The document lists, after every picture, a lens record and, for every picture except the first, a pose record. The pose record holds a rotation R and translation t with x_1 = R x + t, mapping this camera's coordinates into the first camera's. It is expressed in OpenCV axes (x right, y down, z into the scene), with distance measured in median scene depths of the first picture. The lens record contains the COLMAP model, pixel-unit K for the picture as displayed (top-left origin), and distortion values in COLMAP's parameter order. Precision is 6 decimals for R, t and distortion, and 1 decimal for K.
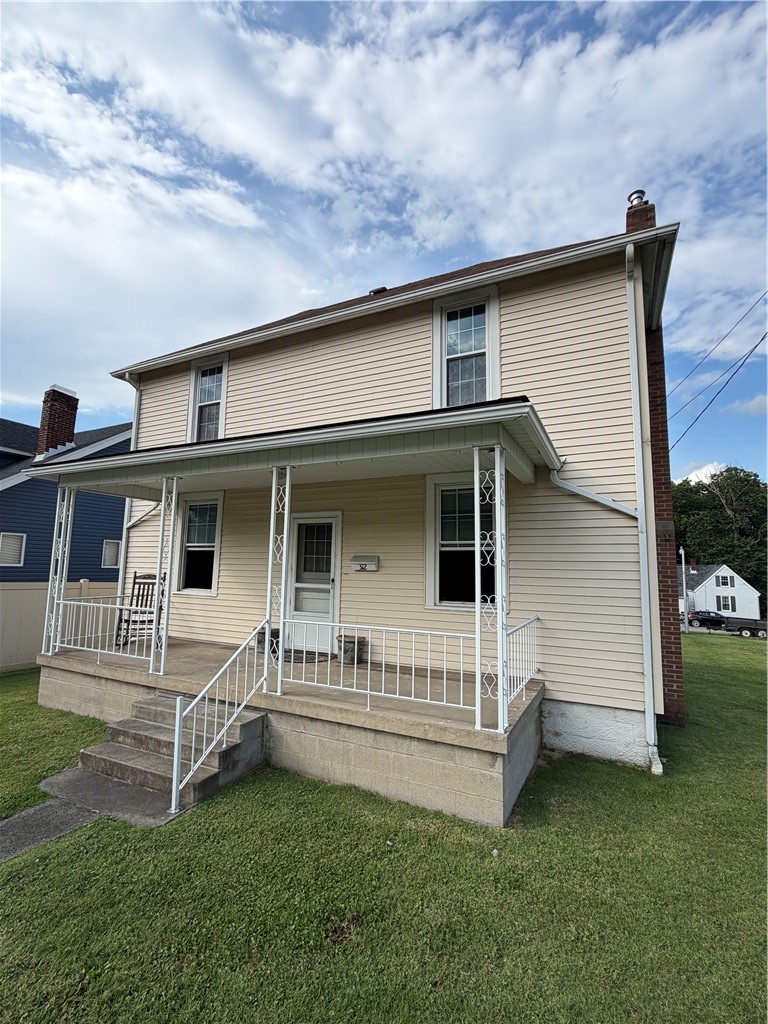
lens RADIAL K [[468.9, 0, 385.8], [0, 468.9, 512.6], [0, 0, 1]] dist [0.001577, 0.000494]
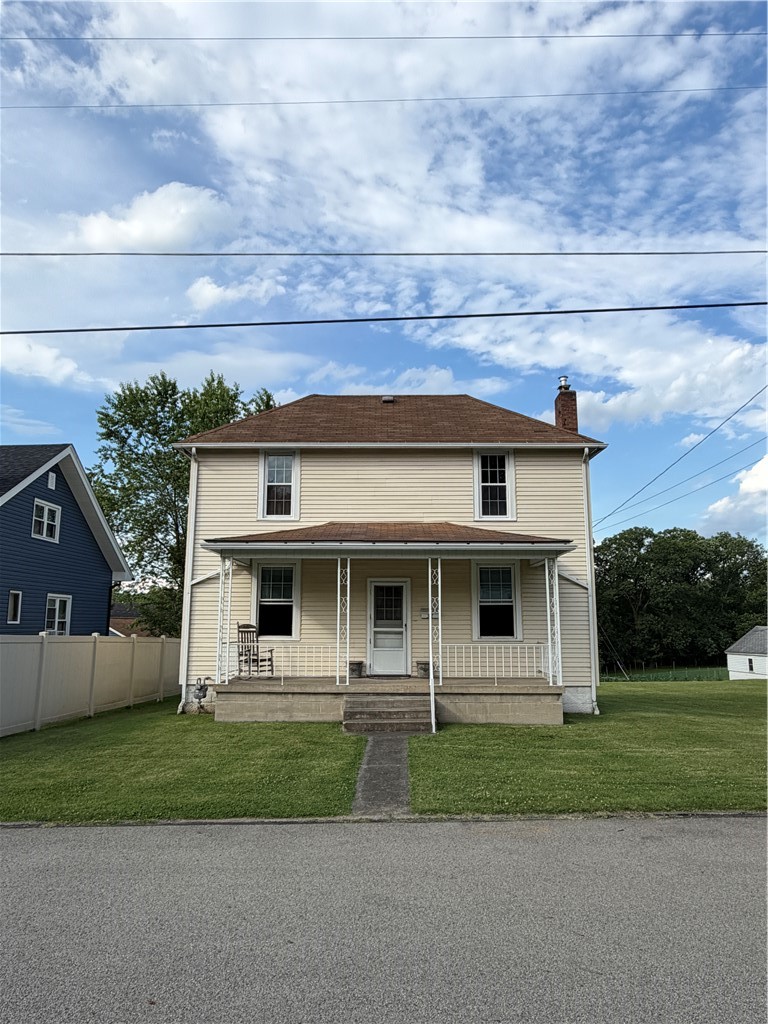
lens RADIAL K [[703.1, 0, 379.6], [0, 703.1, 513.5], [0, 0, 1]] dist [-0.026063, 0.003920]
pose [[0.899901, 0.053758, 0.432769, -1.102976], [-0.034879, 0.998066, -0.051451, -0.085607], [-0.434698, 0.031206, 0.900036, -0.913700]]
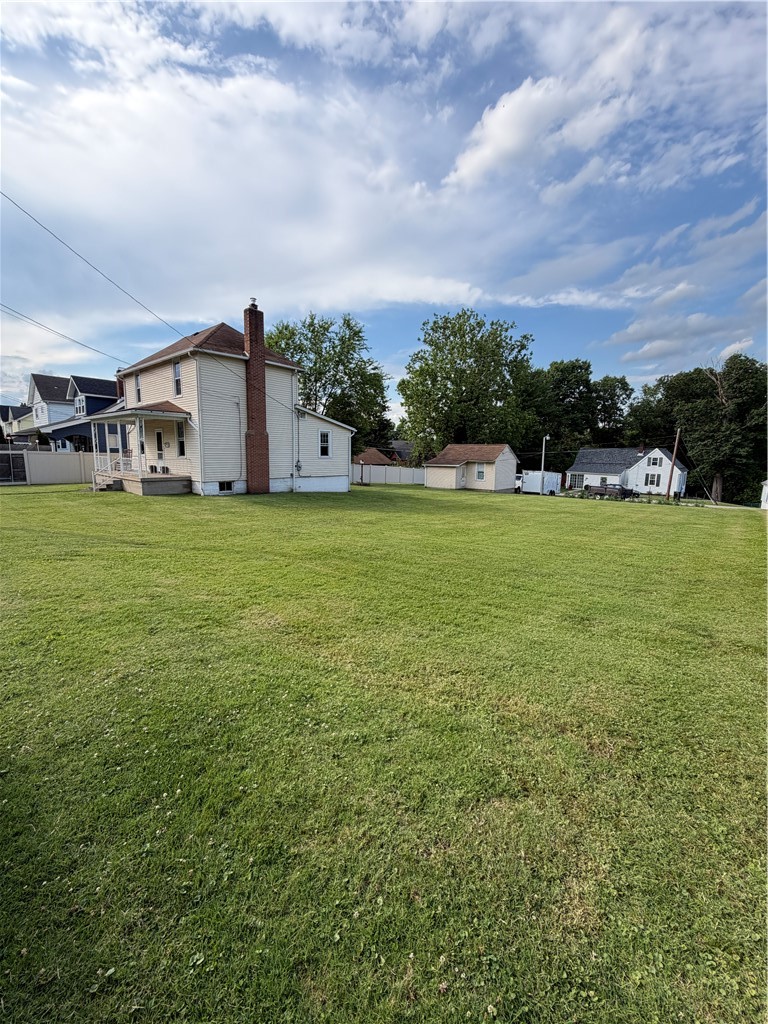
lens RADIAL K [[411.0, 0, 389.1], [0, 411.0, 530.5], [0, 0, 1]] dist [-0.001158, 0.000164]
pose [[0.965805, 0.044991, -0.255336, 2.086893], [0.032383, 0.956184, 0.290970, -0.103314], [0.257239, -0.289289, 0.922030, -1.347505]]
